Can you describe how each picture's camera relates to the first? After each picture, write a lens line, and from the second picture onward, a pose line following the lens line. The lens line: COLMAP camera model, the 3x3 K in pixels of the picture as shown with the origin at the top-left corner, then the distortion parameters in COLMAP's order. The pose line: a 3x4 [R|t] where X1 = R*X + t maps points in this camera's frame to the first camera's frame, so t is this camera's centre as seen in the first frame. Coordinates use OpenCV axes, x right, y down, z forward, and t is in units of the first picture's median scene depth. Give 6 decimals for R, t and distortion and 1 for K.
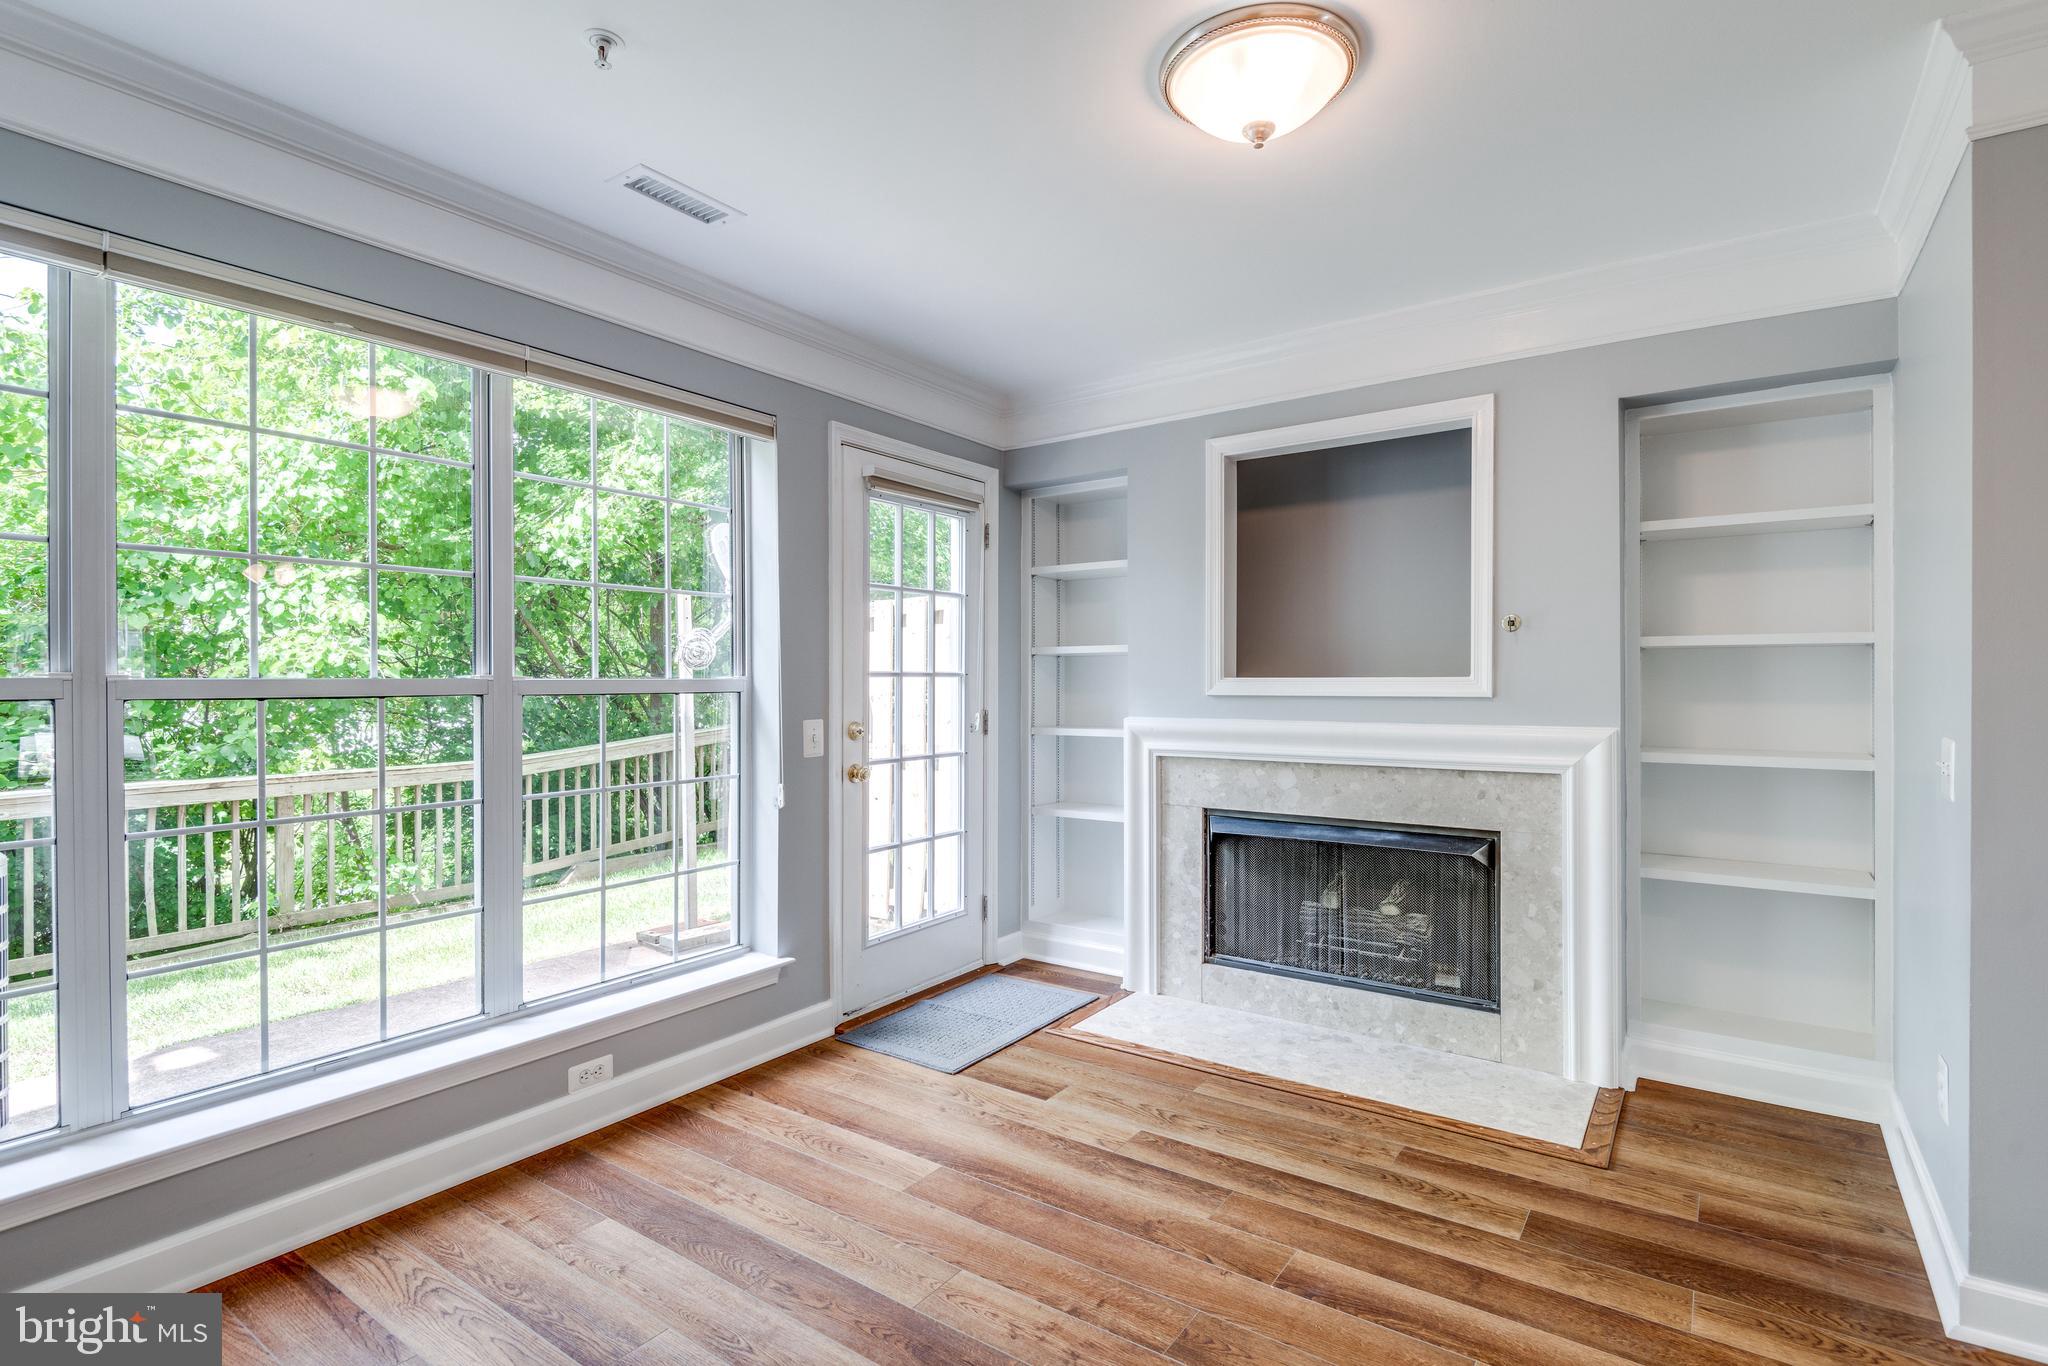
lens RADIAL K [[978.8, 0, 1035.3], [0, 978.8, 676.8], [0, 0, 1]] dist [0.014674, -0.011080]
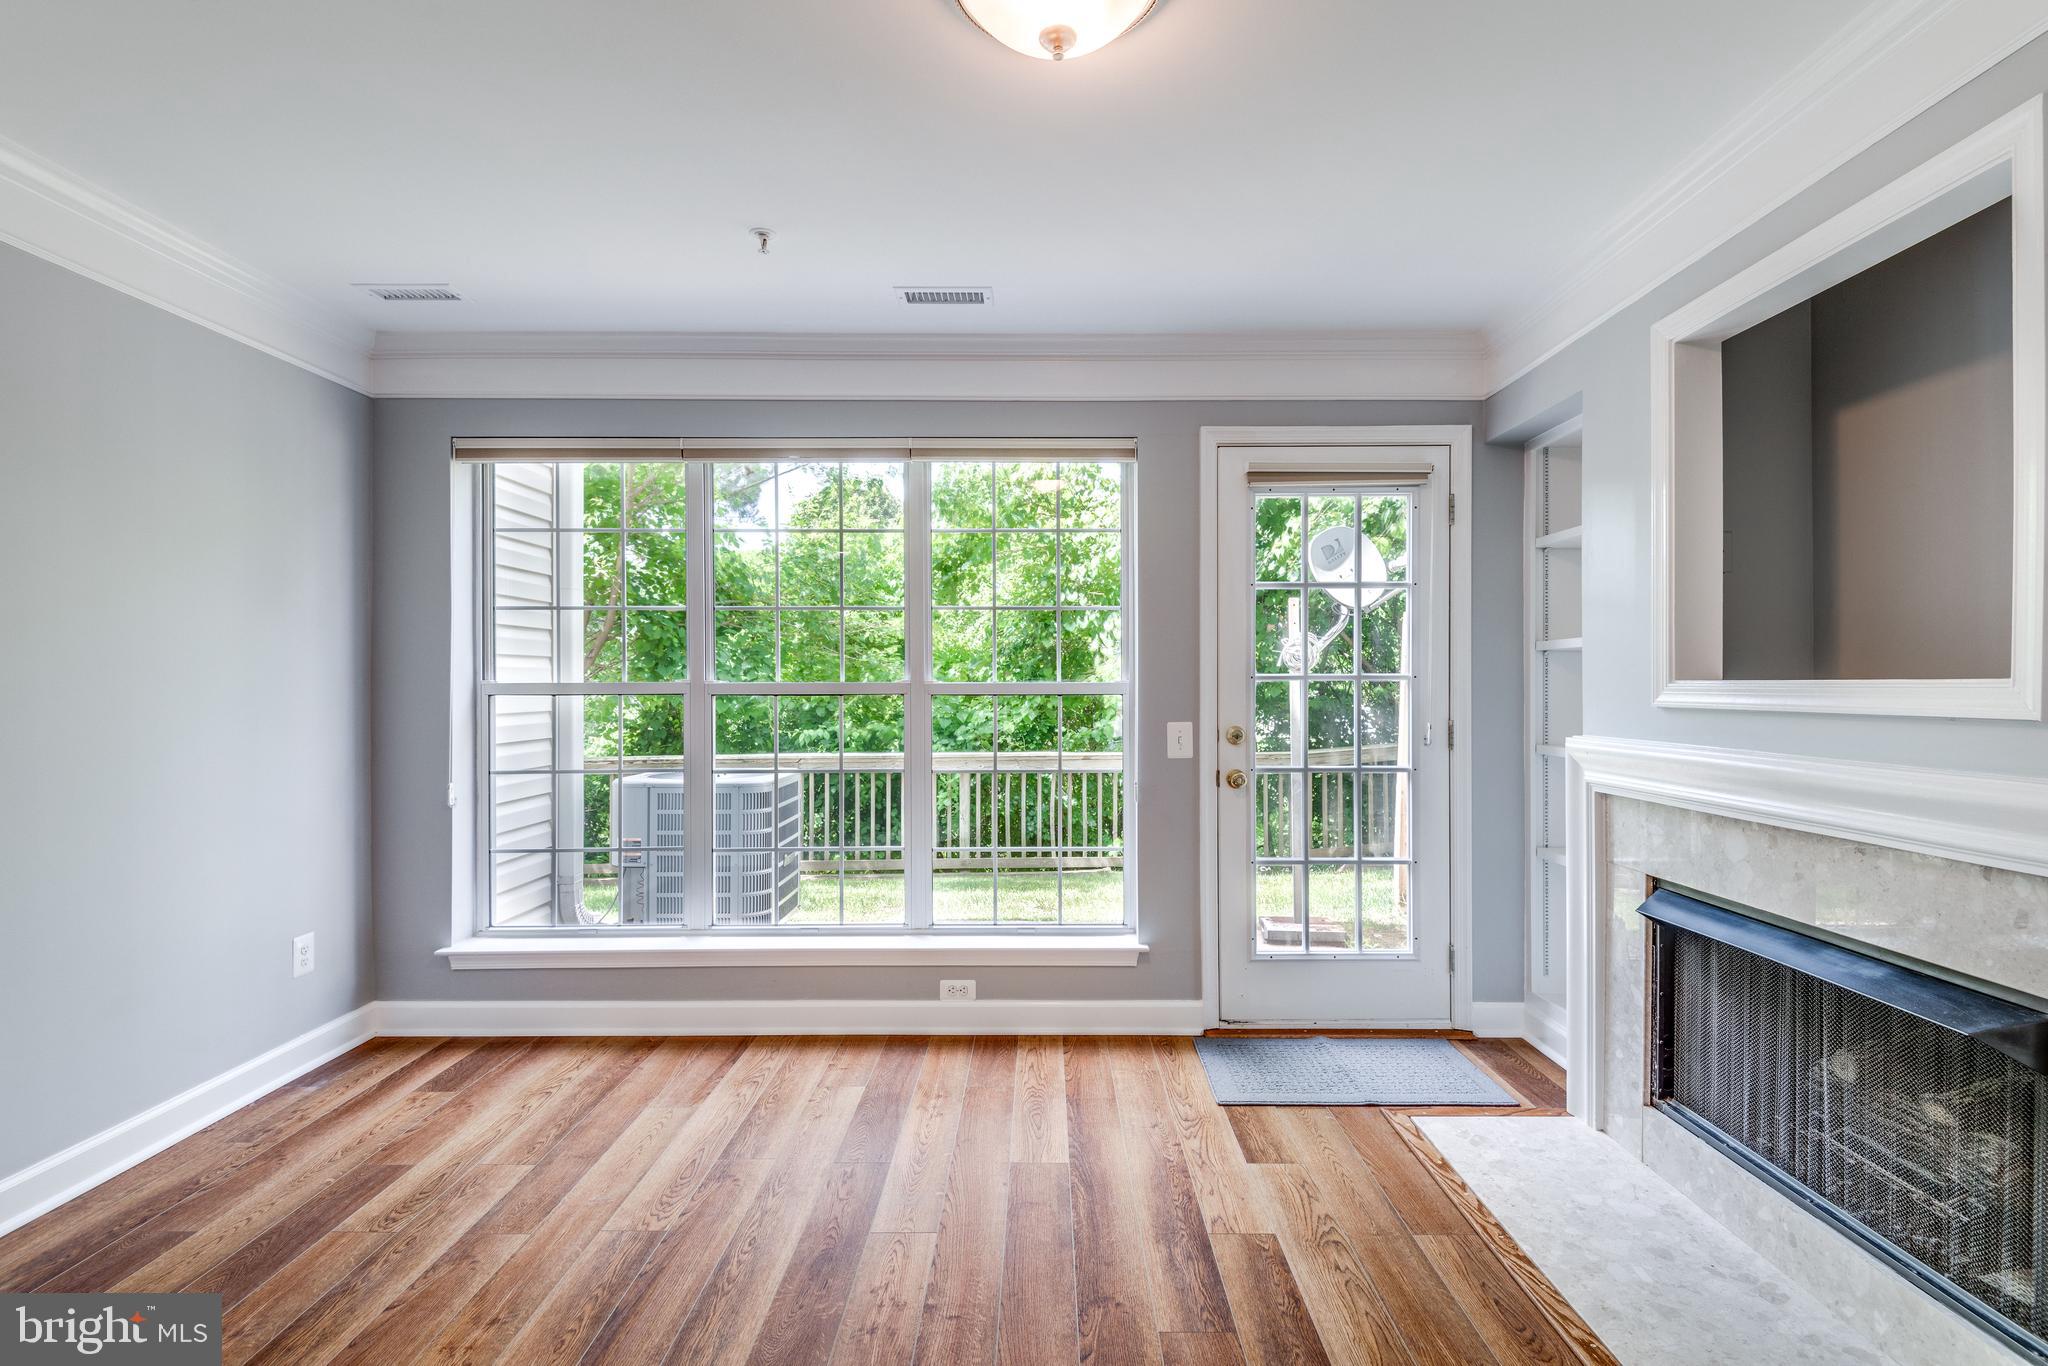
lens RADIAL K [[978.8, 0, 1037.4], [0, 978.8, 677.0], [0, 0, 1]] dist [0.014674, -0.011080]
pose [[0.569075, -0.001641, -0.822284, 0.552089], [-0.000911, 0.999996, -0.002626, -0.000248], [0.822285, 0.002243, 0.569071, 0.303746]]
